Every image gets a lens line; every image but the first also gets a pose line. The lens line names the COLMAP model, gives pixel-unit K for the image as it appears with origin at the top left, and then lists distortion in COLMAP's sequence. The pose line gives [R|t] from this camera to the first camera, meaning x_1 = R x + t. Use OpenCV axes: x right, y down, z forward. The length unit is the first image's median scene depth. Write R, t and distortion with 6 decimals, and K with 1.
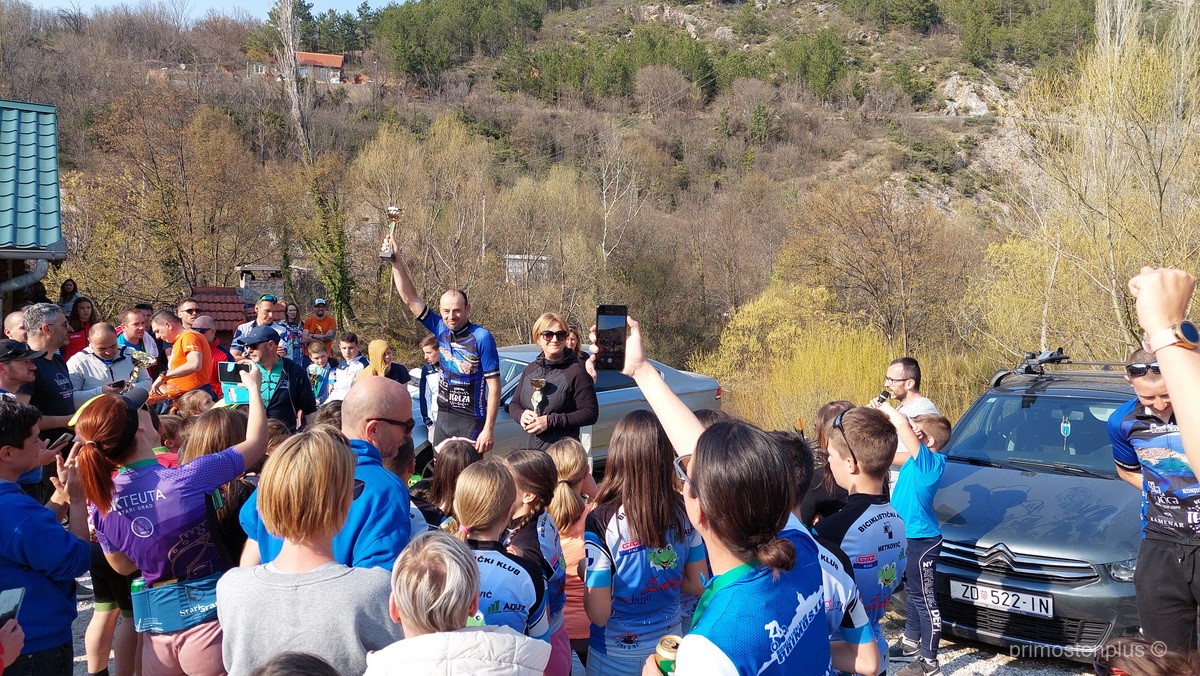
lens RADIAL K [[863.0, 0, 620.9], [0, 863.0, 326.0], [0, 0, 1]] dist [0.077302, -0.102837]
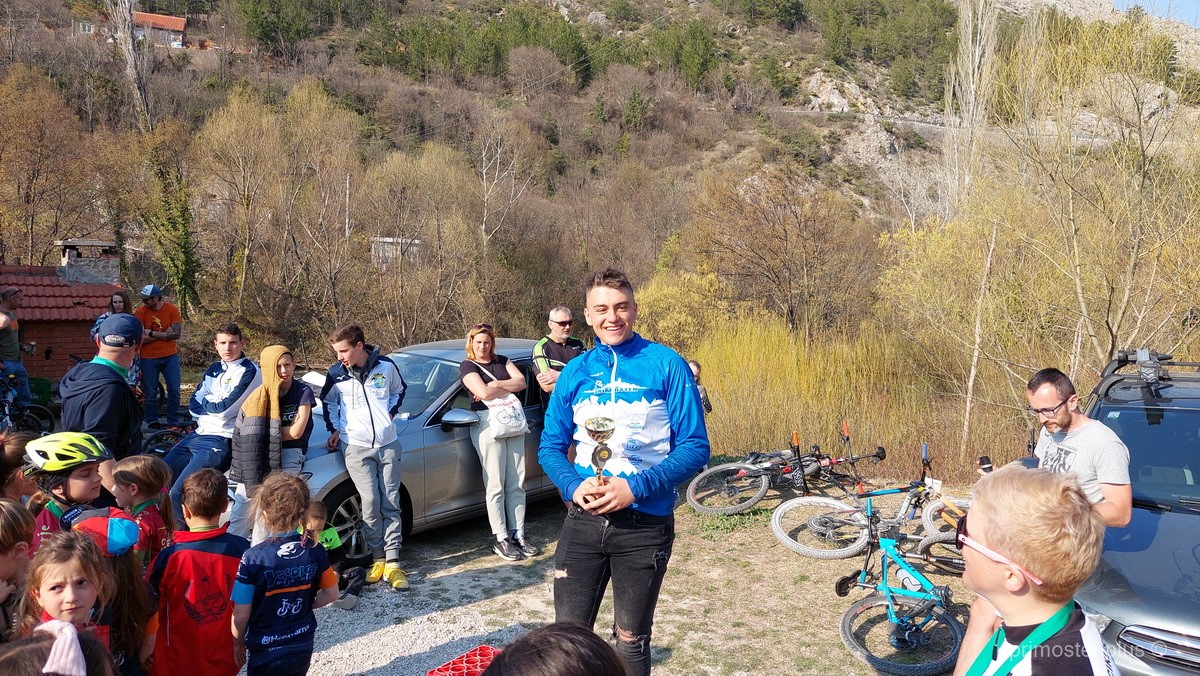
lens RADIAL K [[866.3, 0, 623.6], [0, 866.3, 318.2], [0, 0, 1]] dist [0.067010, -0.085757]
pose [[0.987863, 0.000768, 0.155328, -0.007202], [-0.001515, 0.999988, 0.004686, -0.000066], [-0.155323, -0.004864, 0.987852, 0.017257]]
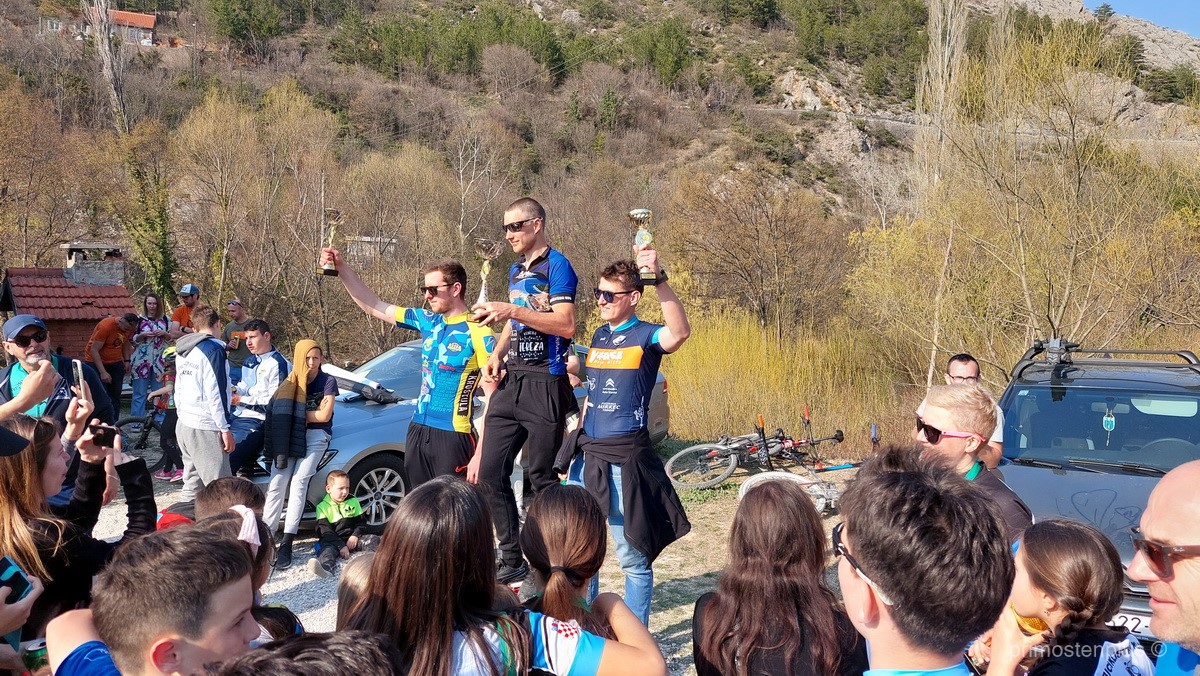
lens RADIAL K [[870.5, 0, 617.0], [0, 870.5, 321.2], [0, 0, 1]] dist [0.067855, -0.084483]
pose [[0.984314, -0.005014, 0.176356, -0.009280], [0.003226, 0.999940, 0.010425, 0.000053], [-0.176398, -0.009693, 0.984271, 0.008905]]
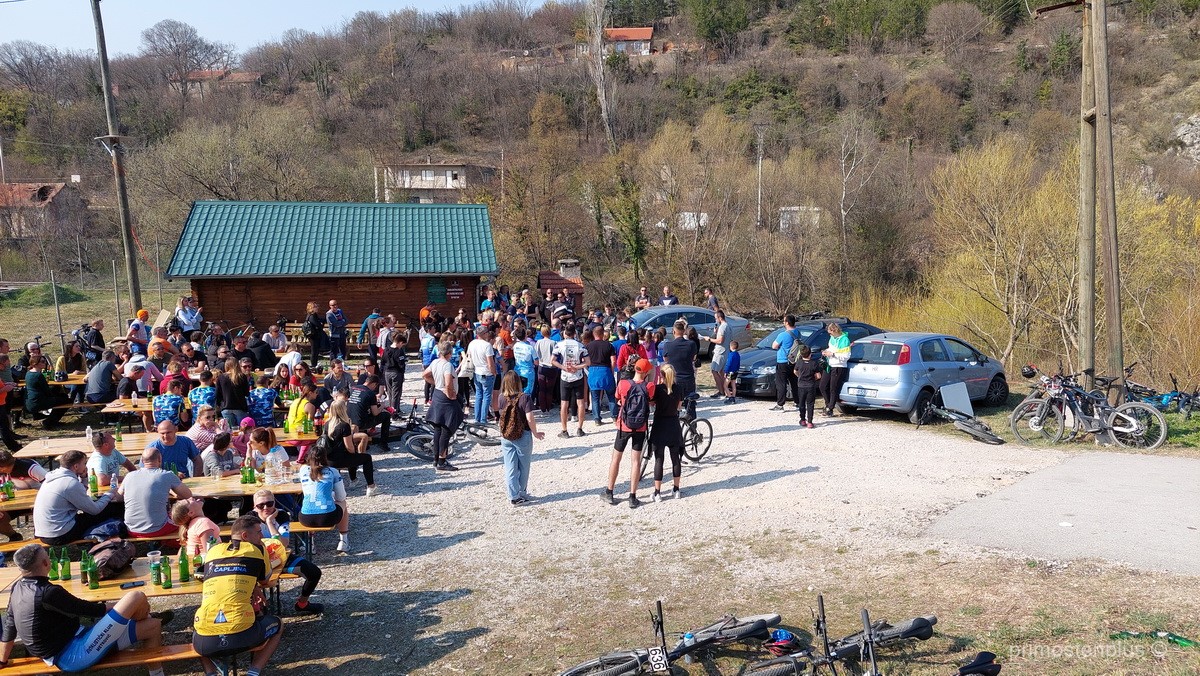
lens RADIAL K [[895.3, 0, 629.9], [0, 895.3, 336.7], [0, 0, 1]] dist [0.061575, -0.089221]
pose [[0.938305, 0.019726, -0.345246, 0.063452], [0.010133, 0.996375, 0.084467, -0.009746], [0.345661, -0.082754, 0.934703, -0.130961]]
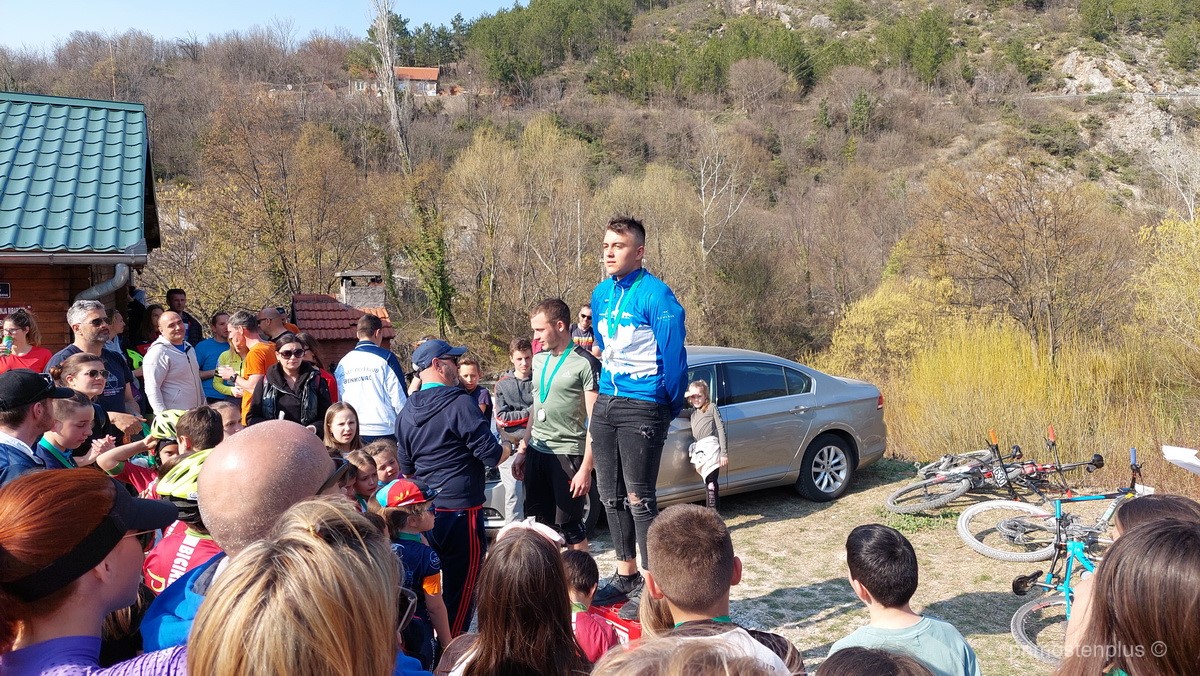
lens RADIAL K [[864.5, 0, 611.6], [0, 864.5, 338.2], [0, 0, 1]] dist [0.062126, -0.074947]
pose [[0.992663, -0.020904, -0.119091, -0.003818], [0.022111, 0.999717, 0.008823, 0.000455], [0.118873, -0.011391, 0.992844, 0.012044]]
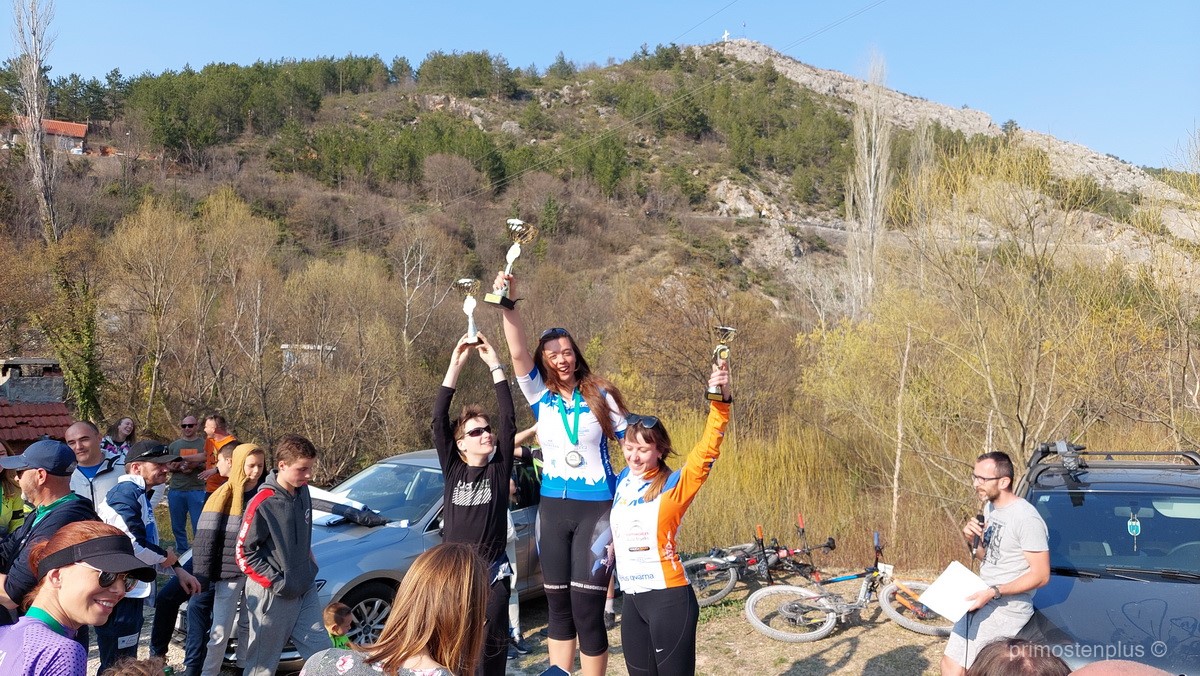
lens RADIAL K [[870.2, 0, 622.5], [0, 870.2, 334.2], [0, 0, 1]] dist [0.069824, -0.092007]
pose [[0.967985, 0.001141, 0.251007, -0.013528], [0.022643, 0.995516, -0.091844, -0.000503], [-0.249987, 0.094587, 0.963618, 0.011954]]
